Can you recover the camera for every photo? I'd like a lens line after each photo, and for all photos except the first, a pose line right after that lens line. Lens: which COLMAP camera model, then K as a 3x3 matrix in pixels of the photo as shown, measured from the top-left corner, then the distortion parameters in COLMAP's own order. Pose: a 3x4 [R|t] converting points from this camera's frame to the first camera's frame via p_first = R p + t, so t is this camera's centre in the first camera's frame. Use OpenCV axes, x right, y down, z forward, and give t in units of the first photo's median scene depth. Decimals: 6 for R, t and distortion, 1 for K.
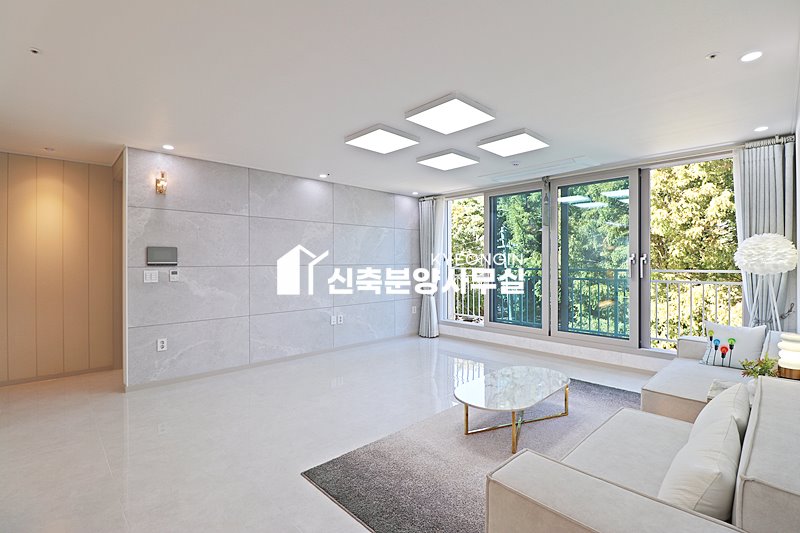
lens RADIAL K [[365.7, 0, 403.3], [0, 365.7, 261.2], [0, 0, 1]] dist [-0.011915, -0.007828]
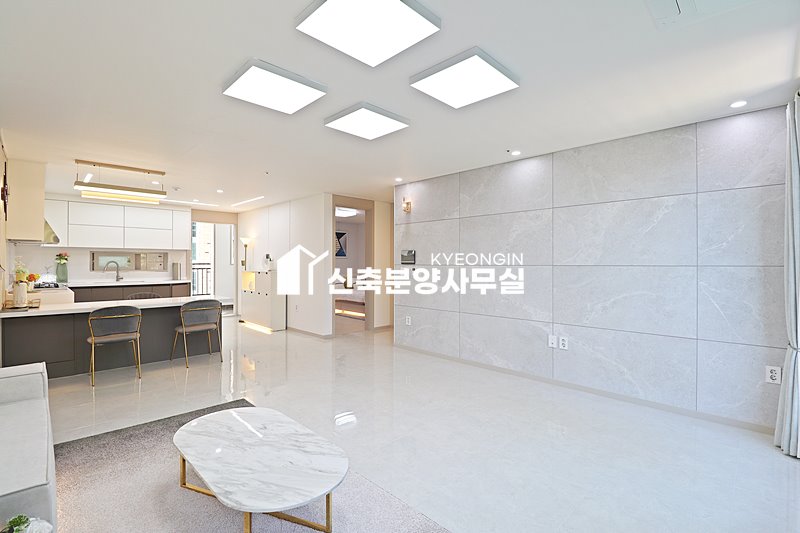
lens RADIAL K [[365.7, 0, 403.3], [0, 365.7, 261.2], [0, 0, 1]] dist [-0.011915, -0.007828]
pose [[0.019672, -0.002897, -0.999802, 0.689840], [0.000264, 0.999996, -0.002892, 0.005162], [0.999806, -0.000207, 0.019673, 0.894010]]
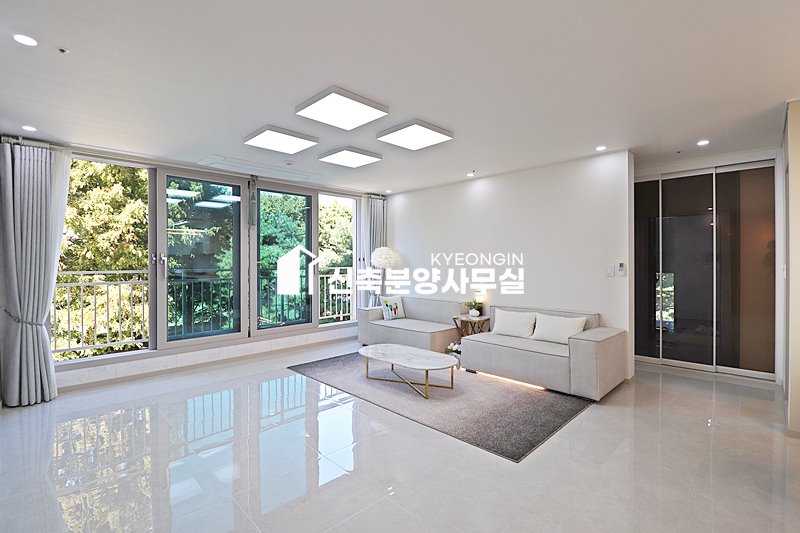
lens RADIAL K [[365.7, 0, 403.3], [0, 365.7, 261.2], [0, 0, 1]] dist [-0.011915, -0.007828]
pose [[-0.004418, 0.002230, 0.999988, -0.722071], [0.001007, 0.999997, -0.002226, 0.002725], [-0.999990, 0.000997, -0.004420, 0.727196]]
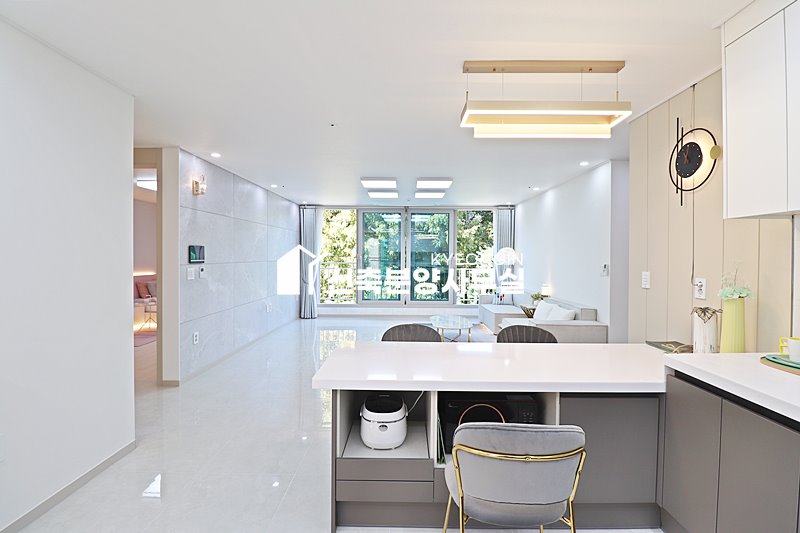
lens RADIAL K [[365.7, 0, 403.3], [0, 365.7, 261.2], [0, 0, 1]] dist [-0.011915, -0.007828]
pose [[0.705667, -0.005250, 0.708525, -0.927209], [-0.007248, 0.999867, 0.014629, -0.012634], [-0.708507, -0.015458, 0.705534, -0.162036]]
